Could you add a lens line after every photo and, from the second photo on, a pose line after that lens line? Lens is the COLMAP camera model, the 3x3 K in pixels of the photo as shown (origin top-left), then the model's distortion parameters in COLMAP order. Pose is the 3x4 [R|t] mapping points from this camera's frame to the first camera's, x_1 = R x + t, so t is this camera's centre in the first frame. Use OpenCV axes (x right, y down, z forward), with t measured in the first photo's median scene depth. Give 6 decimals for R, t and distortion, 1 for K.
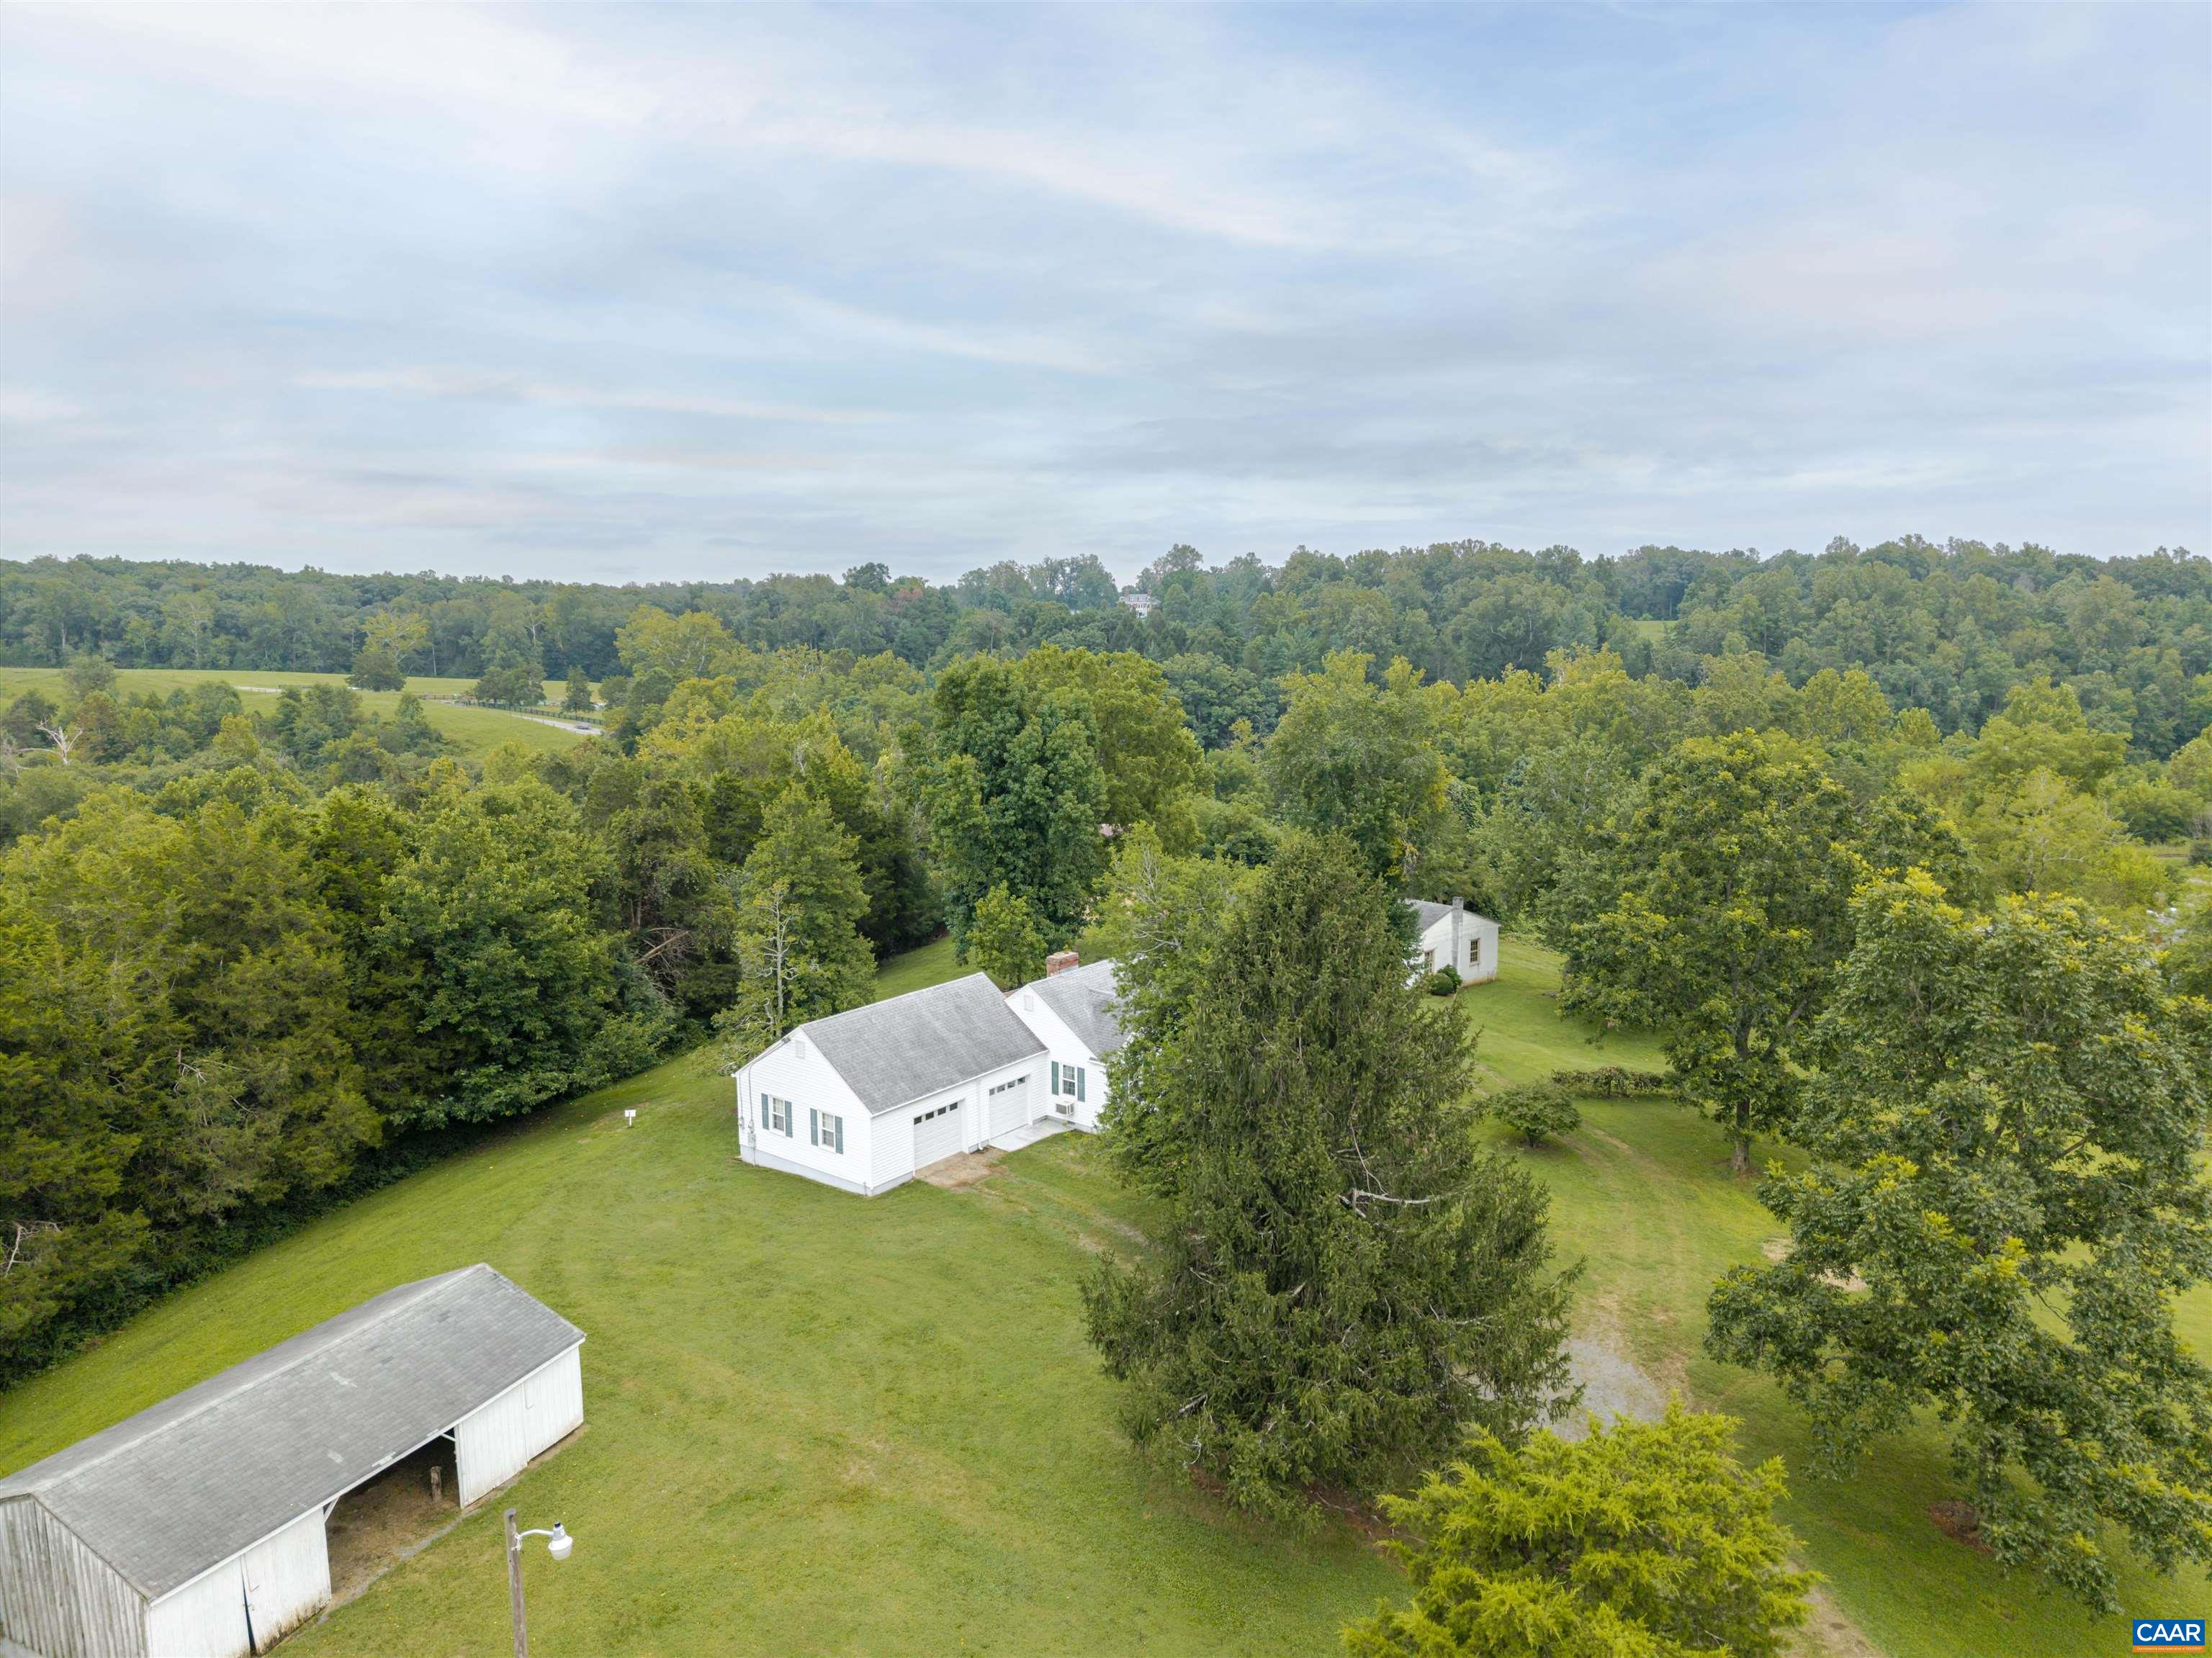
lens RADIAL K [[1548.9, 0, 1099.8], [0, 1548.9, 833.0], [0, 0, 1]] dist [-0.010571, -0.002317]
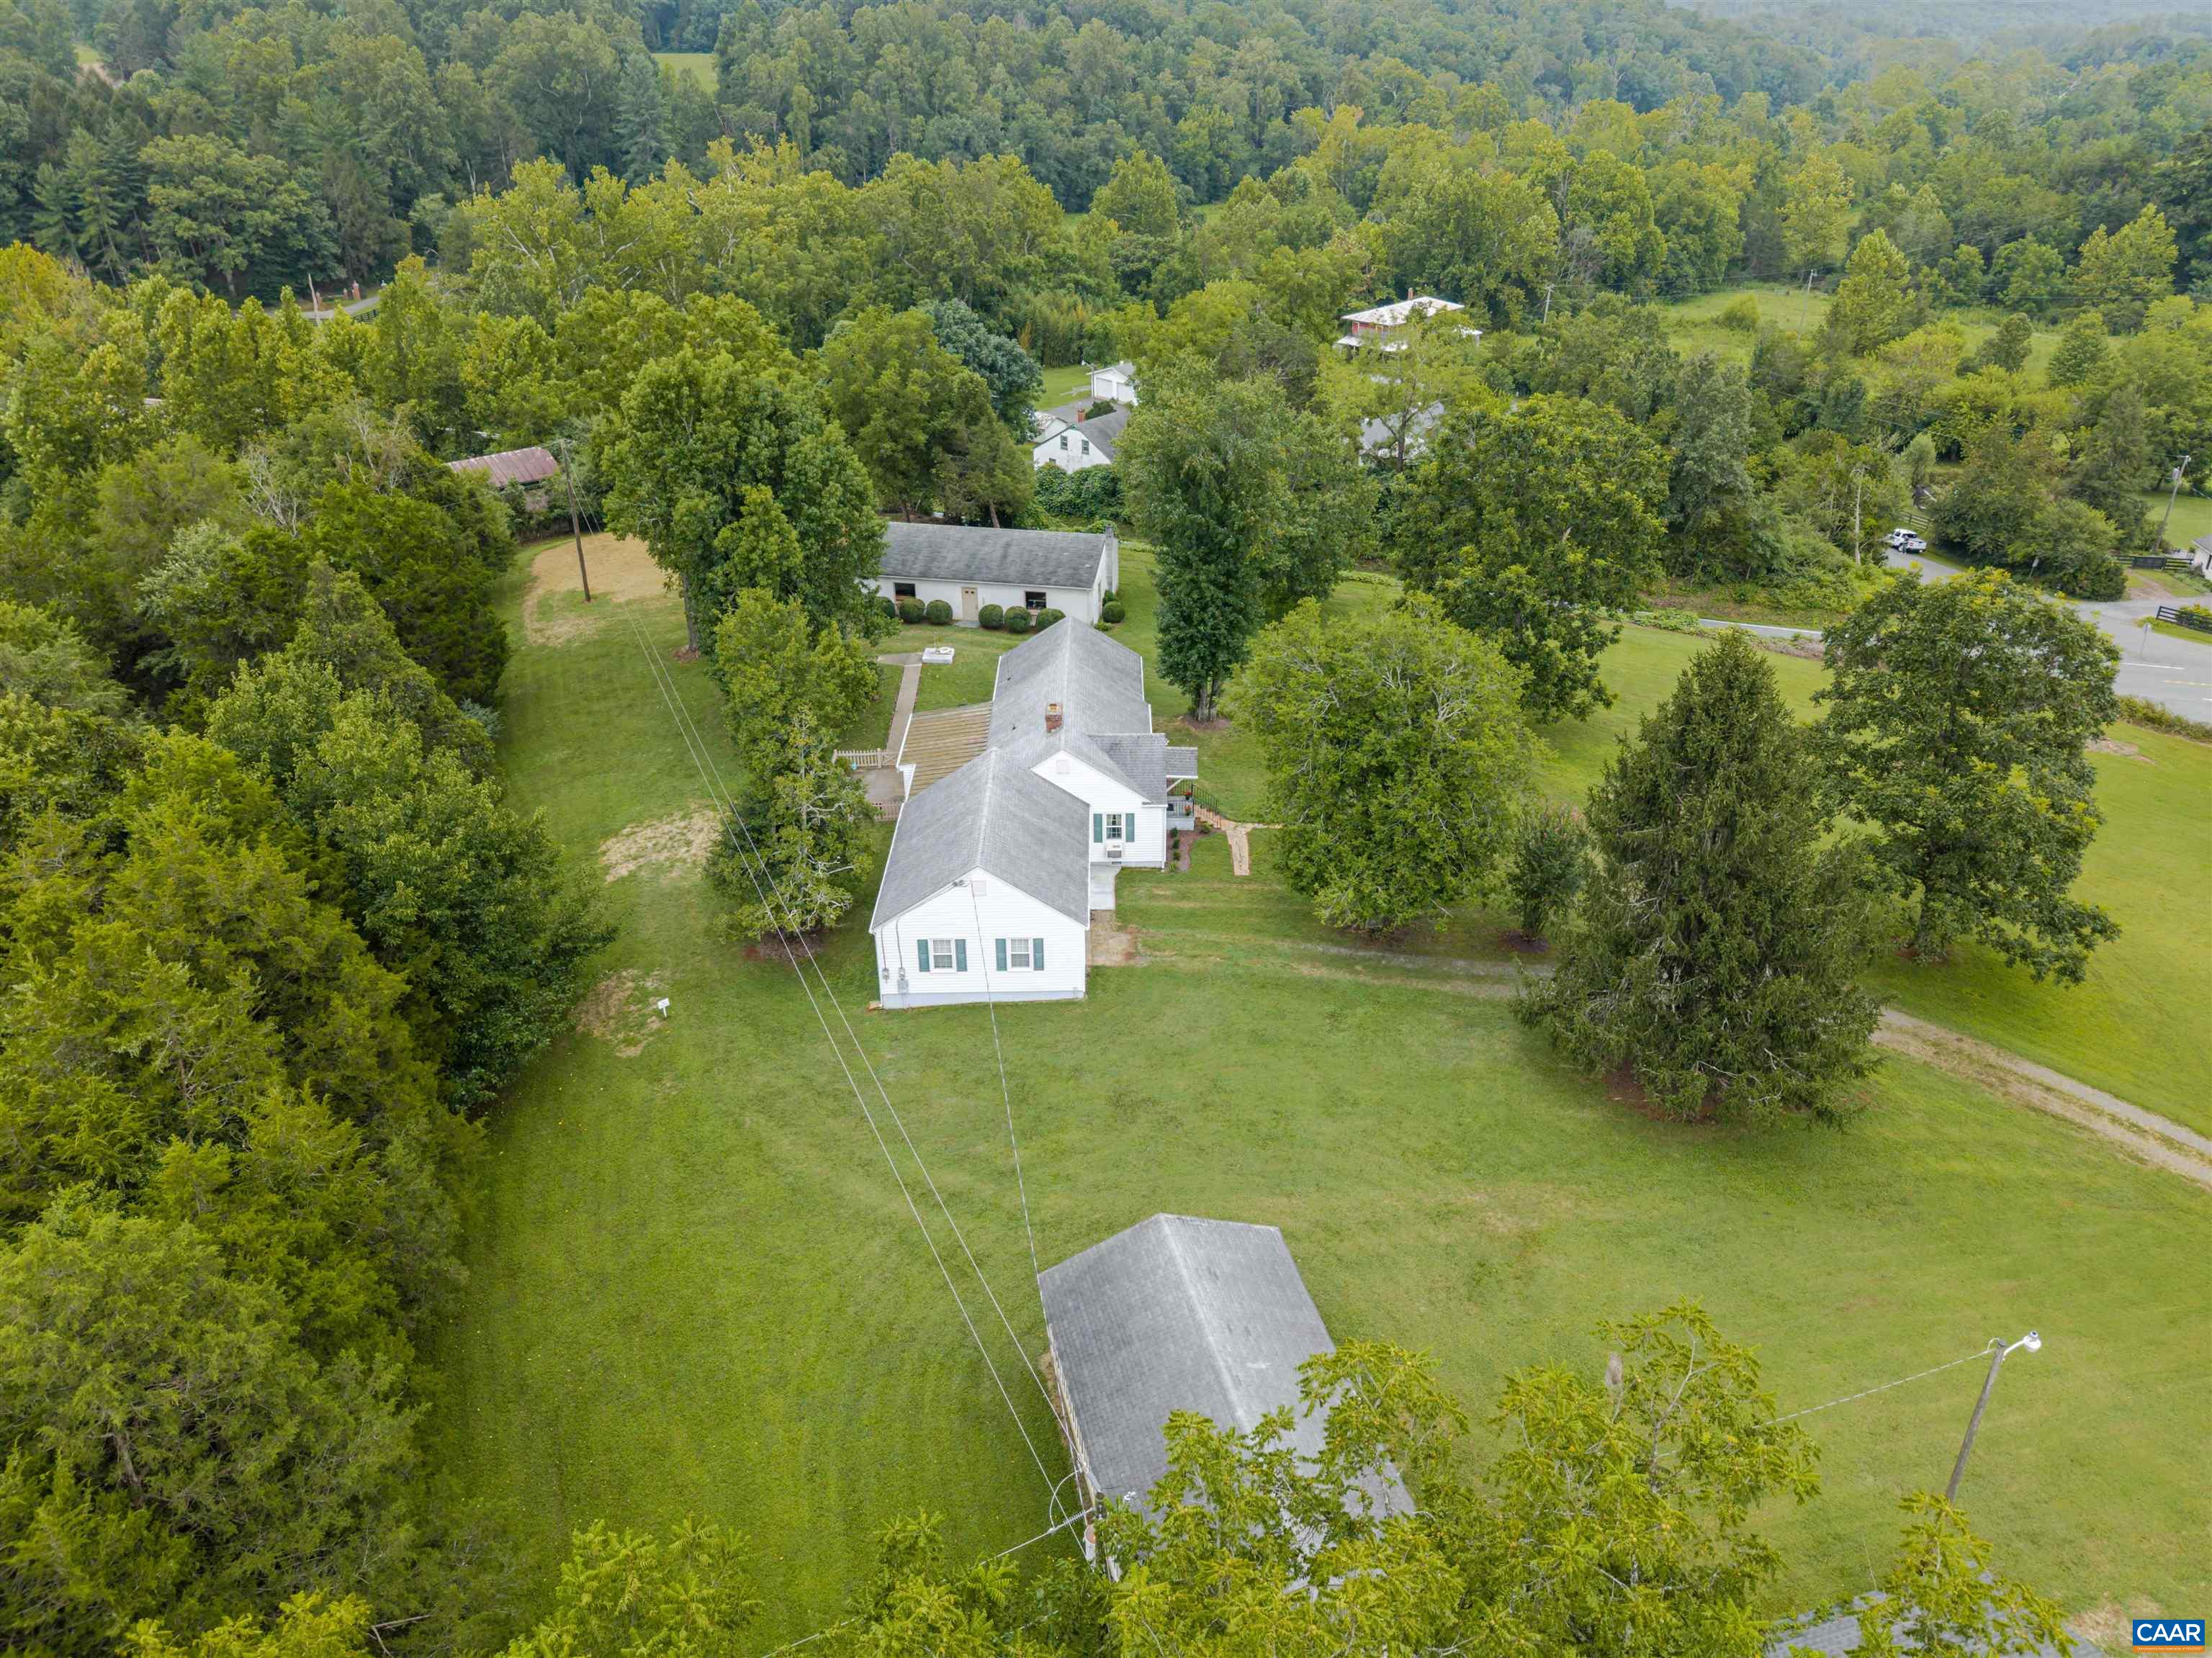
lens RADIAL K [[1639.2, 0, 1107.7], [0, 1639.2, 820.2], [0, 0, 1]] dist [0.015787, 0.001808]
pose [[0.747844, -0.294165, 0.595144, -0.691262], [0.075332, 0.928282, 0.364167, -0.252252], [-0.659587, -0.227507, 0.716370, 0.209708]]
